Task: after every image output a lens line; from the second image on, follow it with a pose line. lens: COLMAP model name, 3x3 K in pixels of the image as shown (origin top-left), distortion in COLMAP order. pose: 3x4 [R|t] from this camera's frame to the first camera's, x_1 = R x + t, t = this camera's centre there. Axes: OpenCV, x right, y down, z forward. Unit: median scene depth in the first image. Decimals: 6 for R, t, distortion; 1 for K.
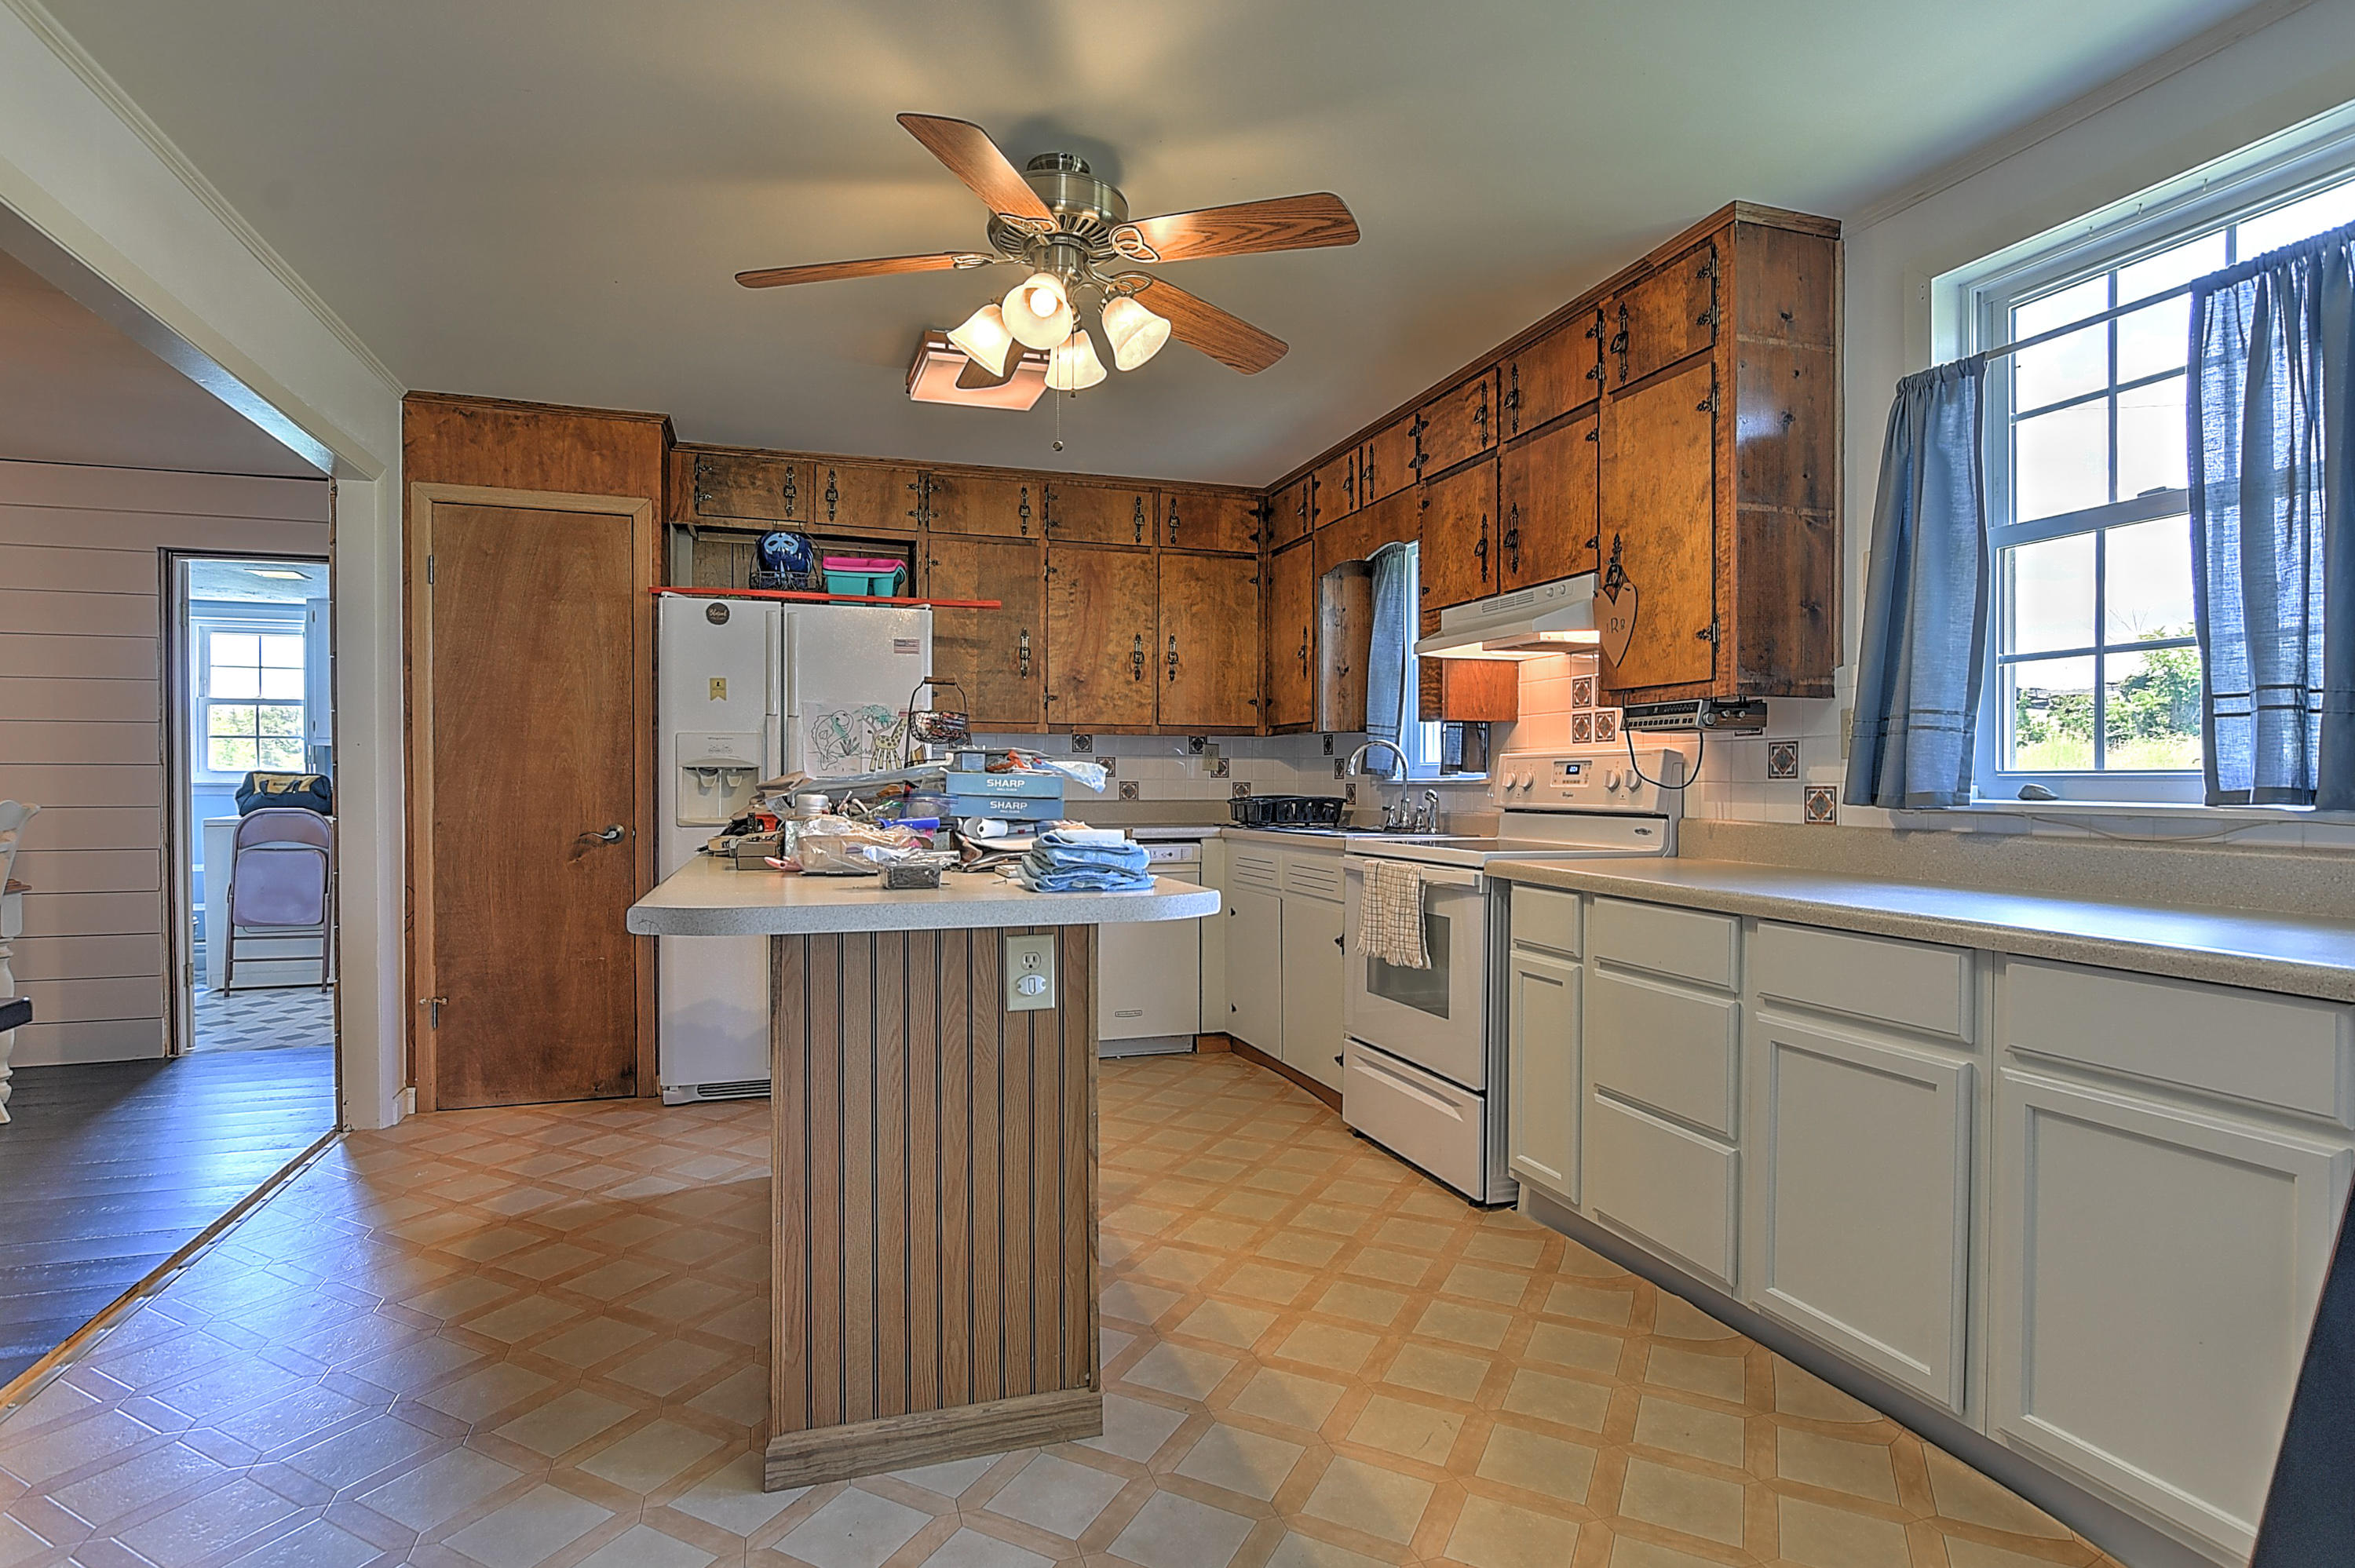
lens RADIAL K [[1174.8, 0, 1170.5], [0, 1174.8, 788.8], [0, 0, 1]] dist [-0.016221, 0.006769]
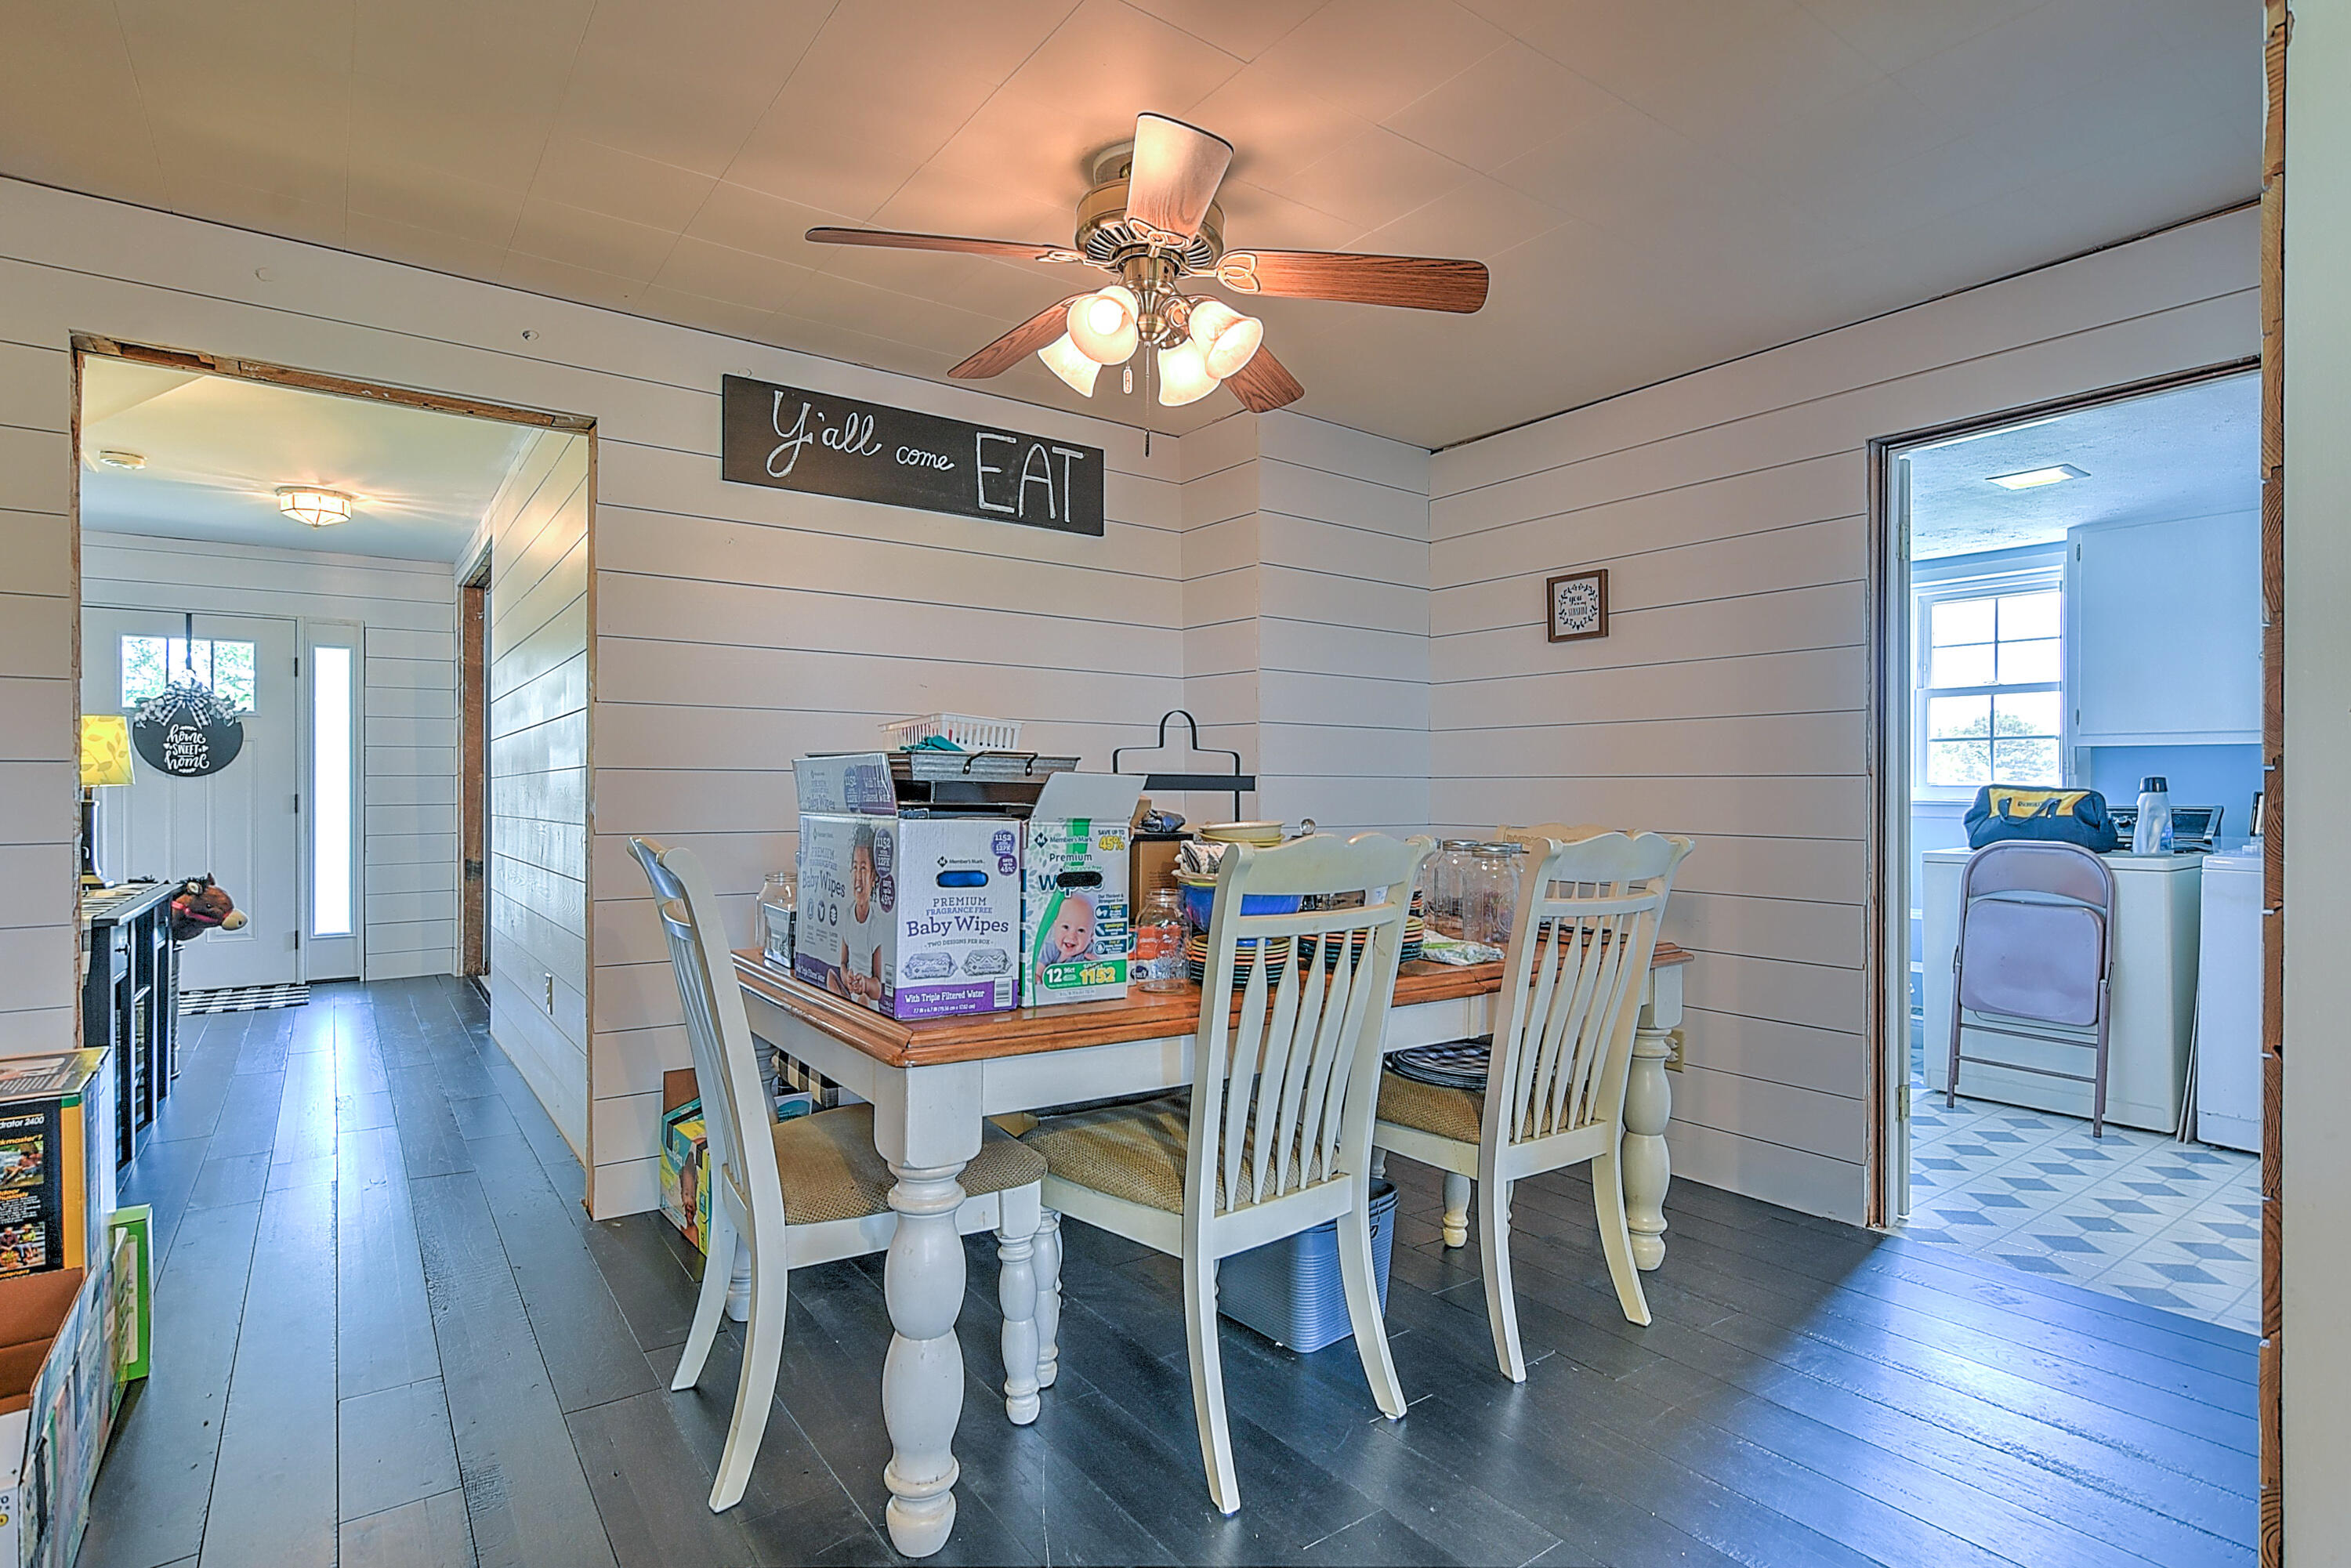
lens RADIAL K [[1172.9, 0, 1155.6], [0, 1172.9, 790.0], [0, 0, 1]] dist [-0.016221, 0.006769]
pose [[0.296747, 0.002247, -0.954953, -0.361983], [-0.012660, 0.999919, -0.001581, -0.006519], [0.954872, 0.012558, 0.296752, 0.425990]]
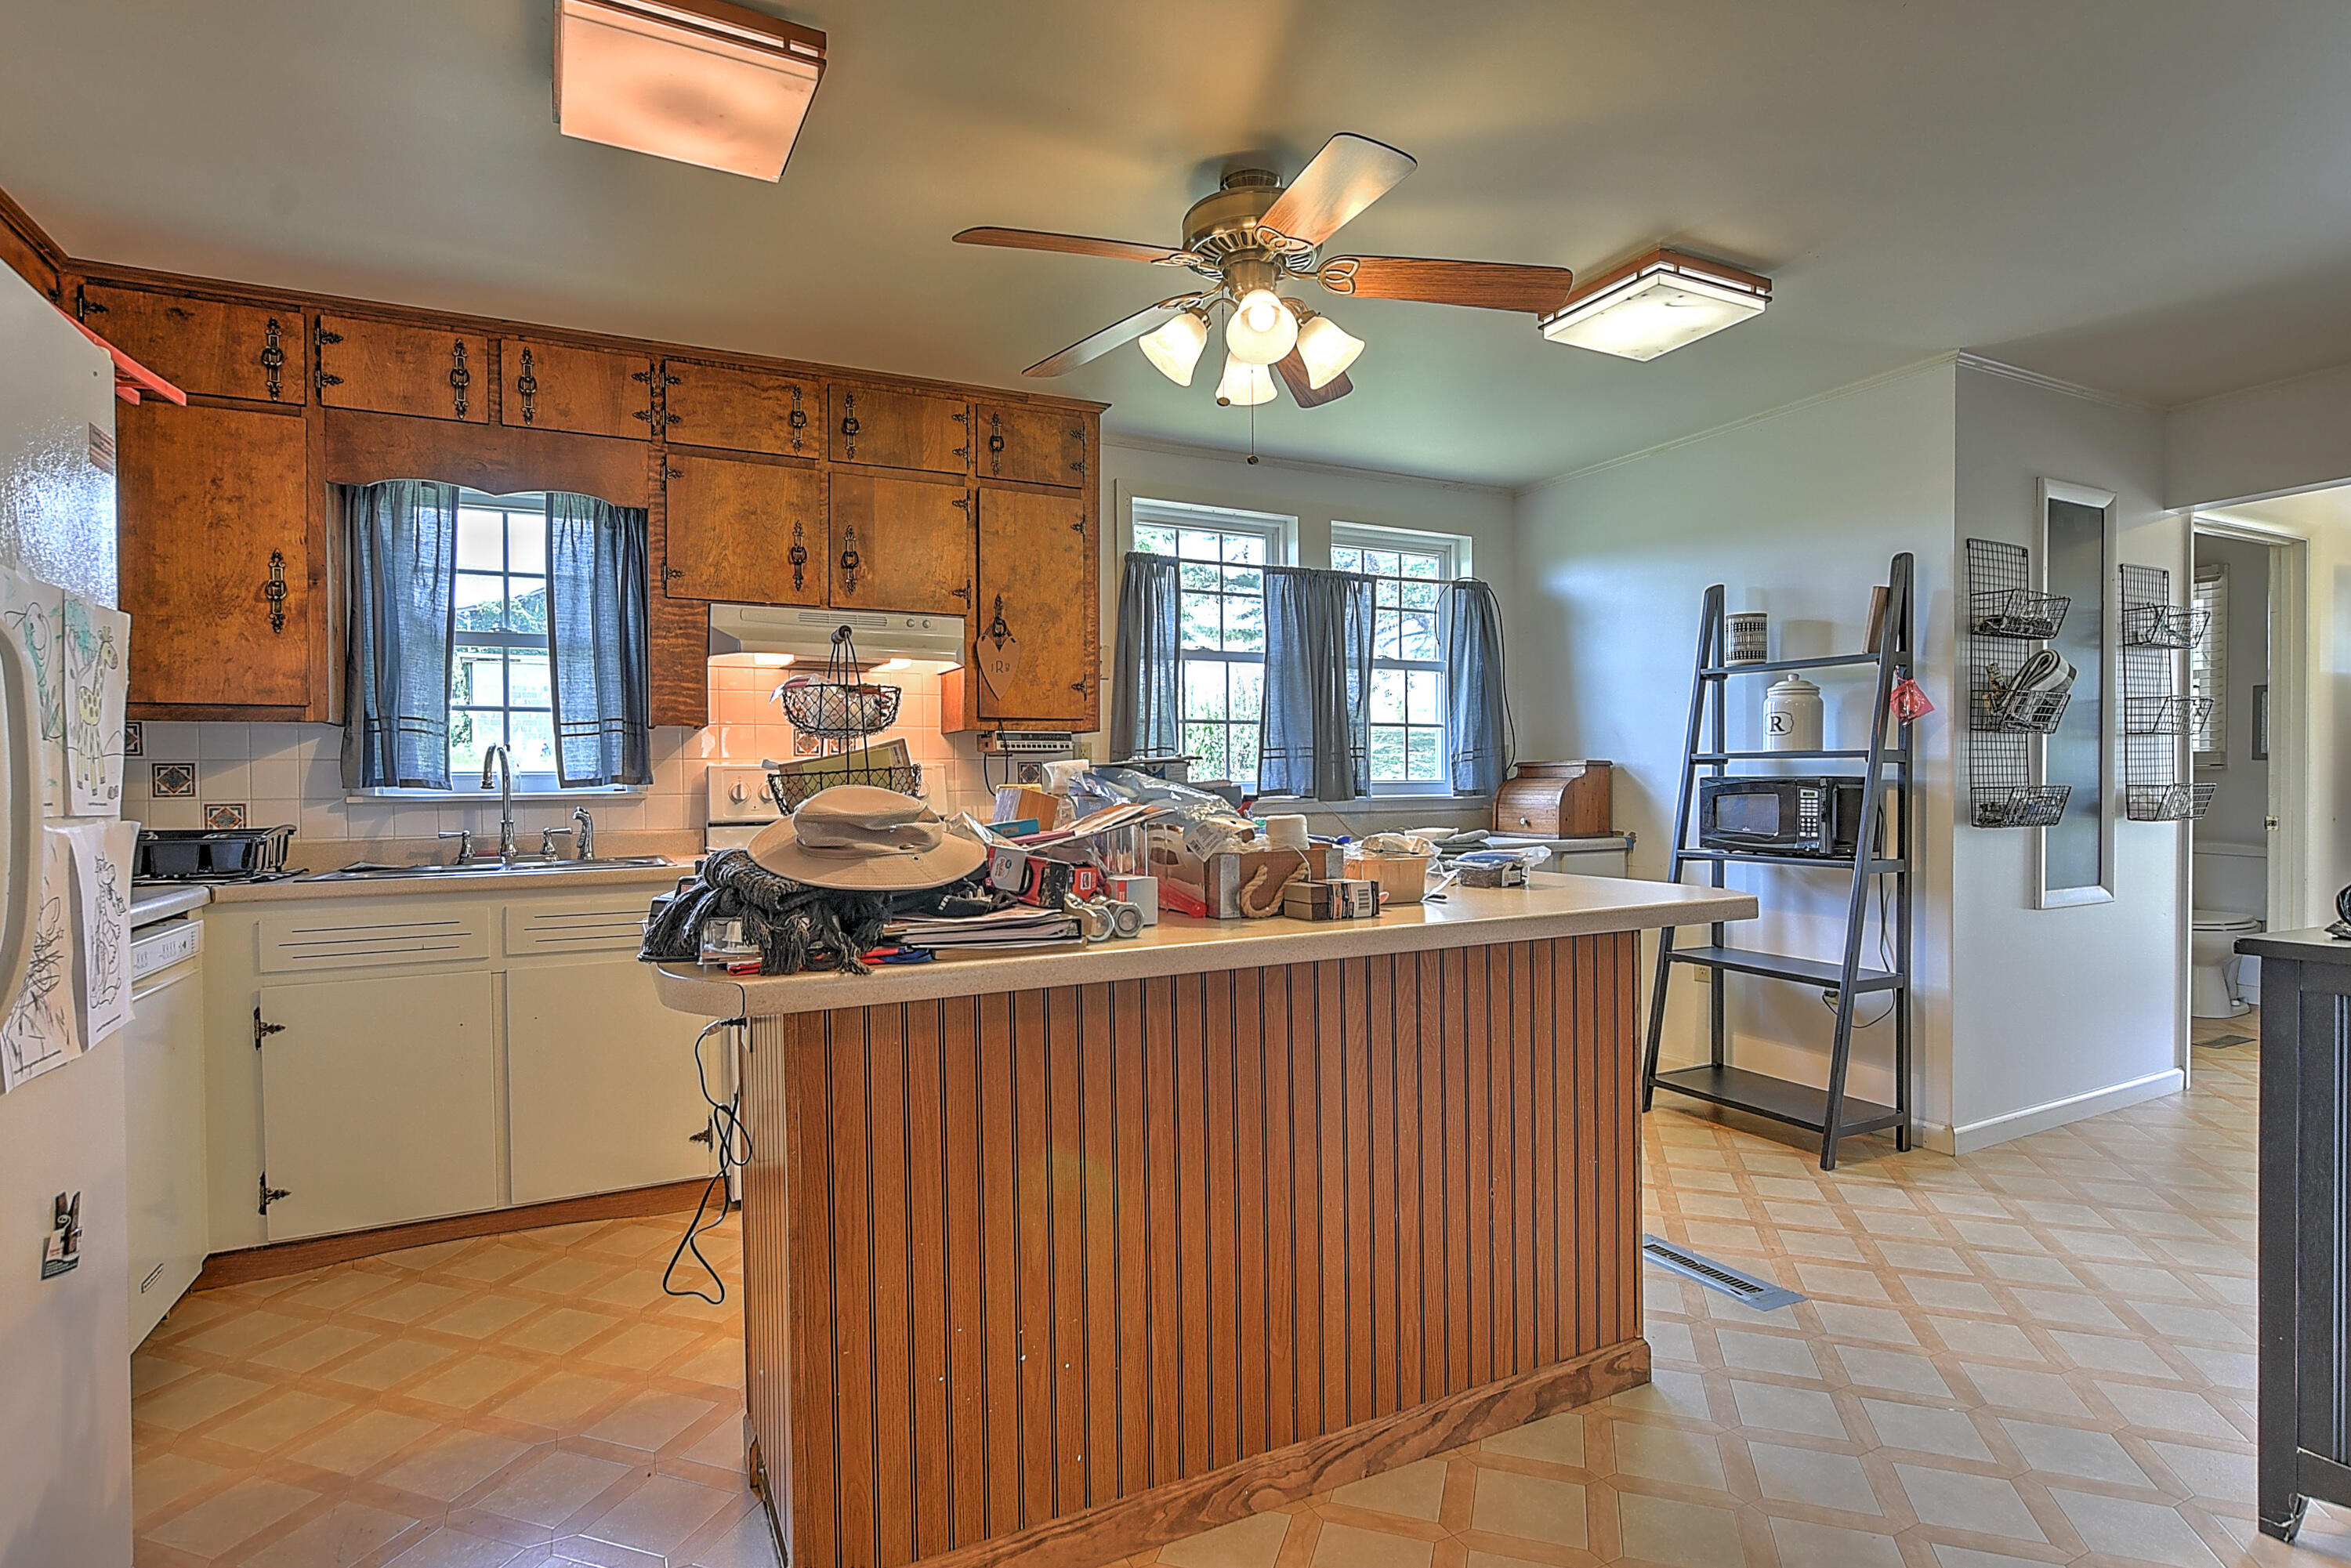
lens RADIAL K [[1172.9, 0, 1191.4], [0, 1172.9, 785.4], [0, 0, 1]] dist [-0.016221, 0.006769]
pose [[-0.153675, -0.006707, 0.988099, -0.583226], [0.014807, 0.999849, 0.009090, -0.013646], [-0.988011, 0.016028, -0.153552, 0.645146]]
